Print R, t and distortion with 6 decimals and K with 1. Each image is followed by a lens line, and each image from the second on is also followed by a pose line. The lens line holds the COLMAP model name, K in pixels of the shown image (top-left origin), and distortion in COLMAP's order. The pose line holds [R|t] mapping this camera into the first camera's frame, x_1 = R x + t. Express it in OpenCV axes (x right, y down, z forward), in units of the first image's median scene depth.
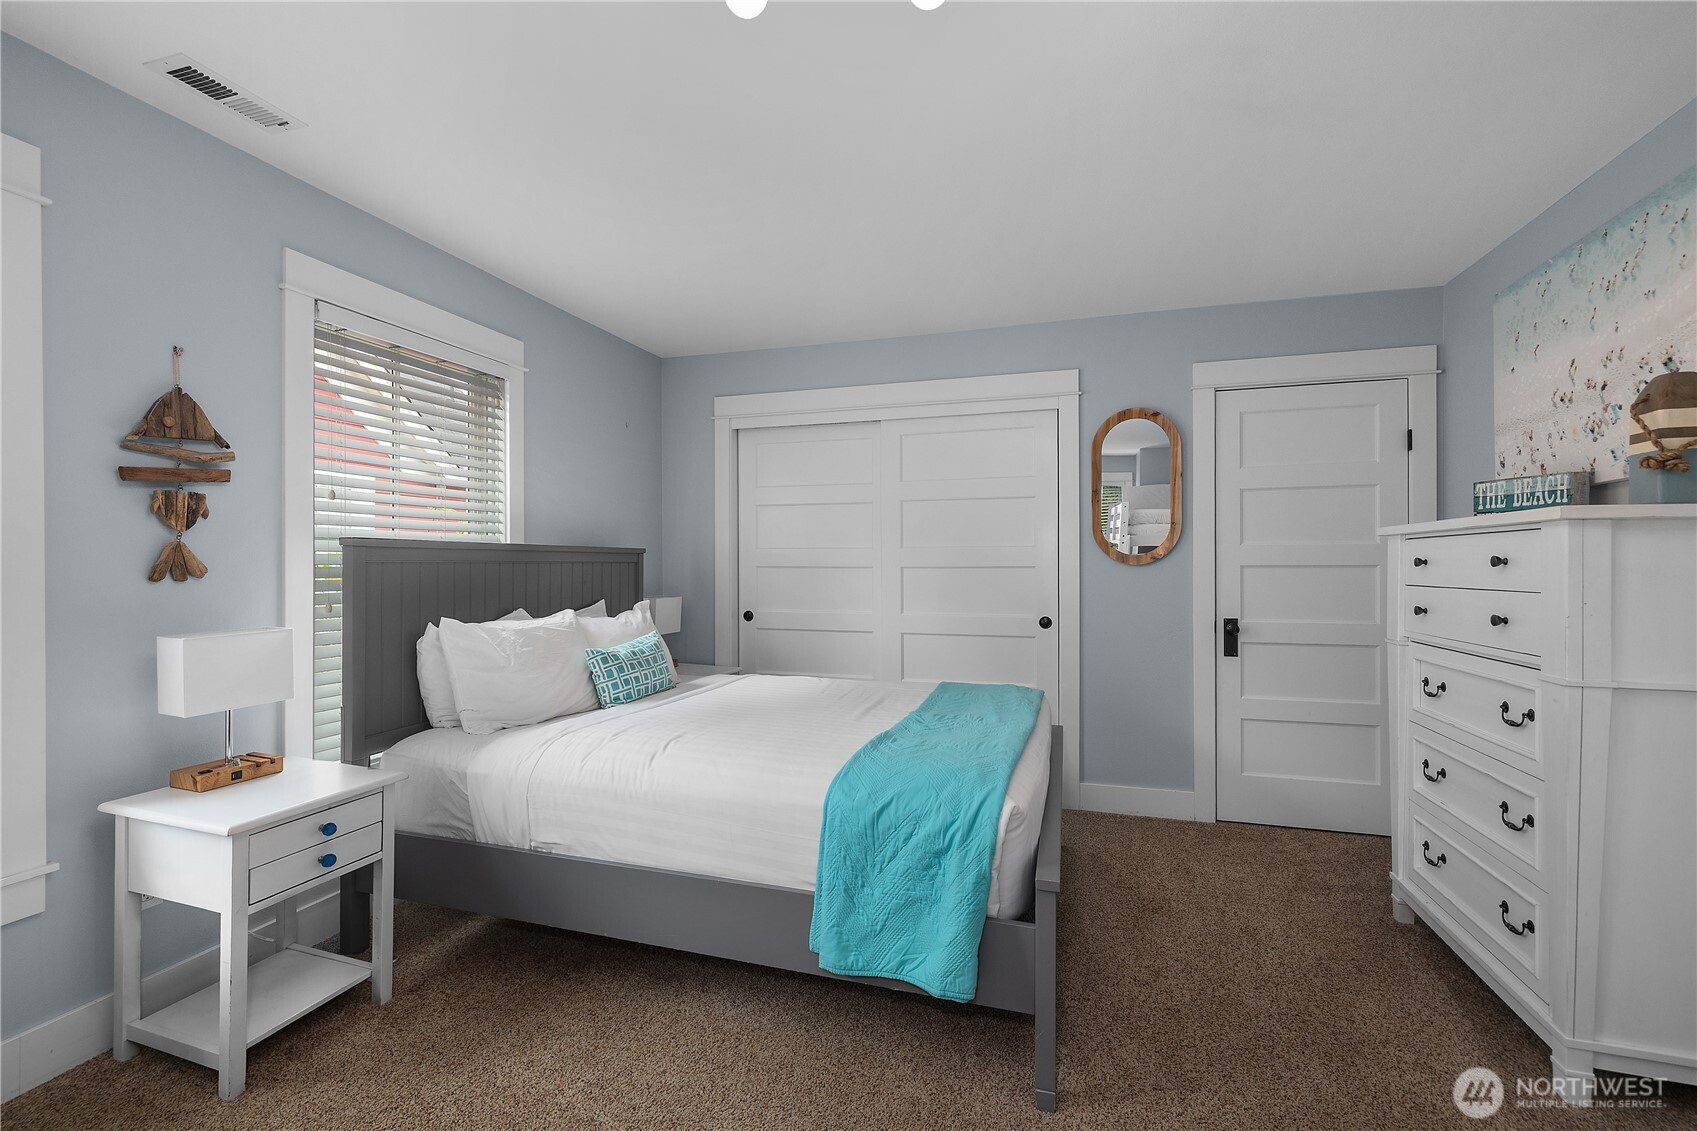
lens RADIAL K [[732.6, 0, 848.2], [0, 732.6, 563.4], [0, 0, 1]] dist [0.000806, 0.000190]
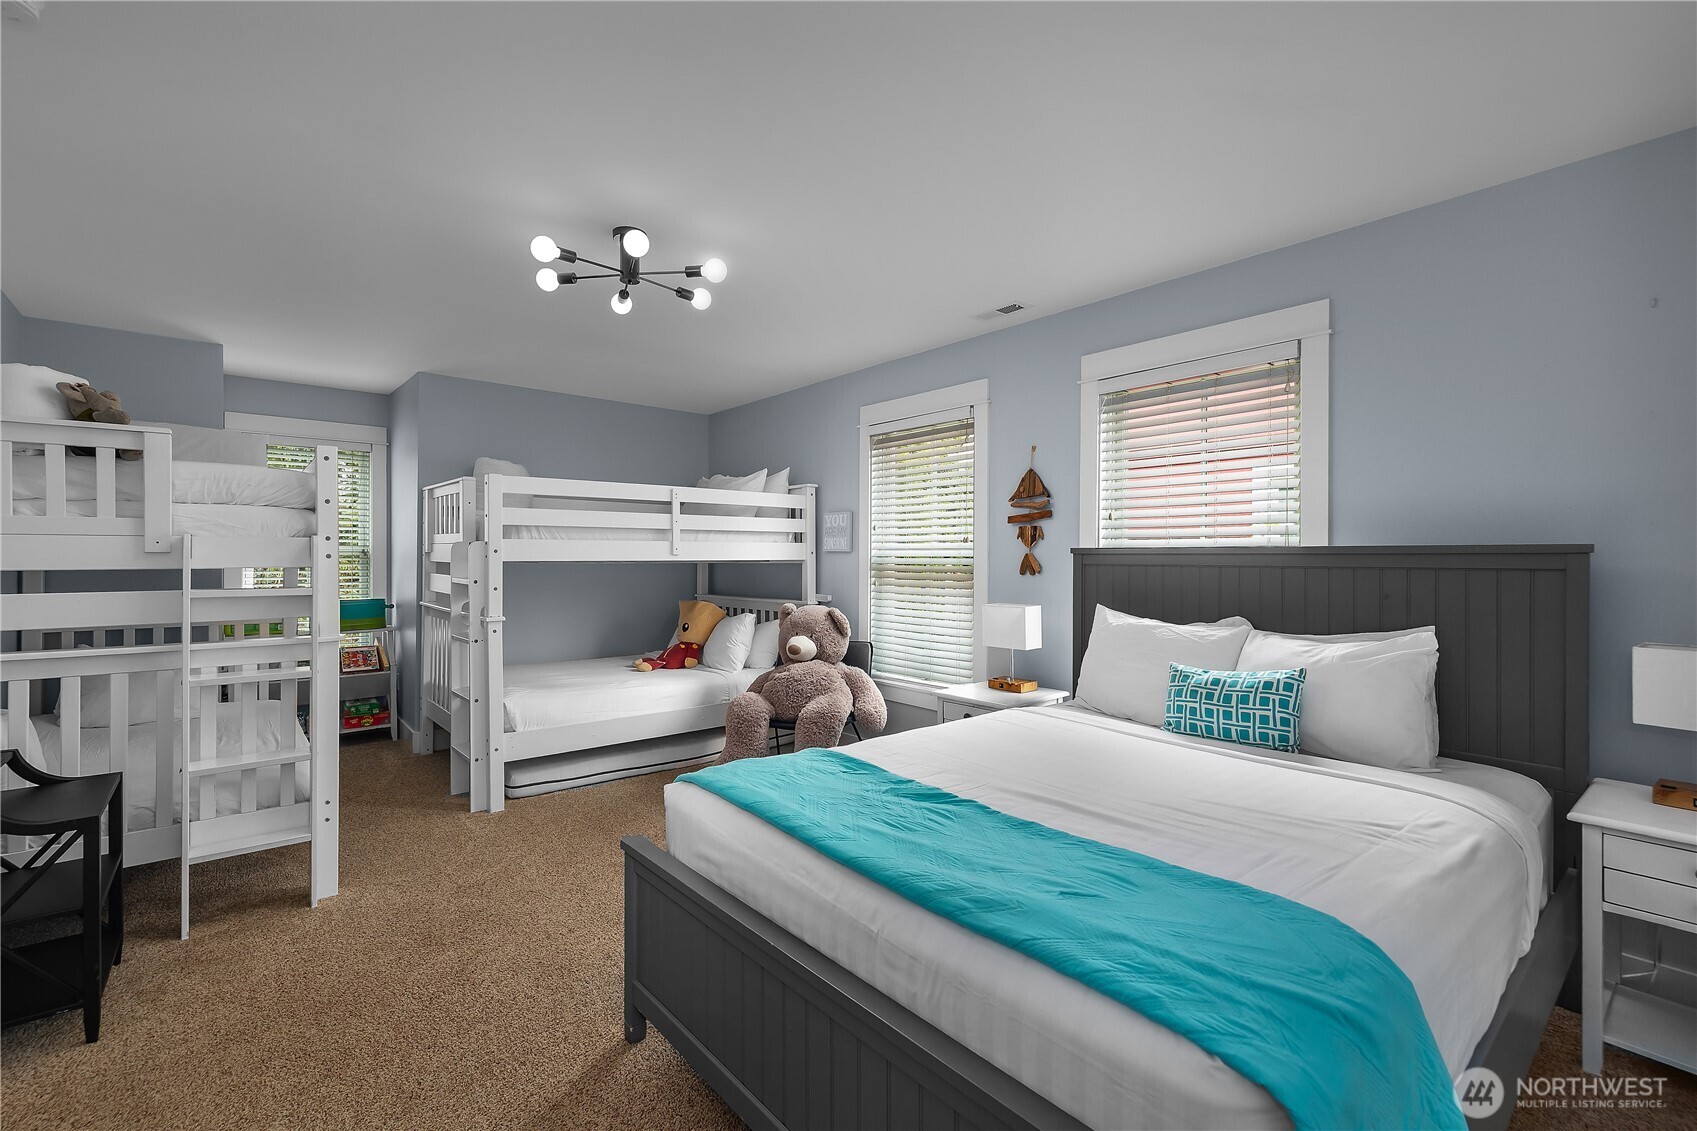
lens RADIAL K [[732.6, 0, 851.0], [0, 732.6, 558.5], [0, 0, 1]] dist [0.000806, 0.000190]
pose [[-0.518351, 0.004962, -0.855154, 0.847125], [0.001173, 0.999986, 0.005092, -0.025191], [0.855167, 0.001636, -0.518350, 1.504658]]
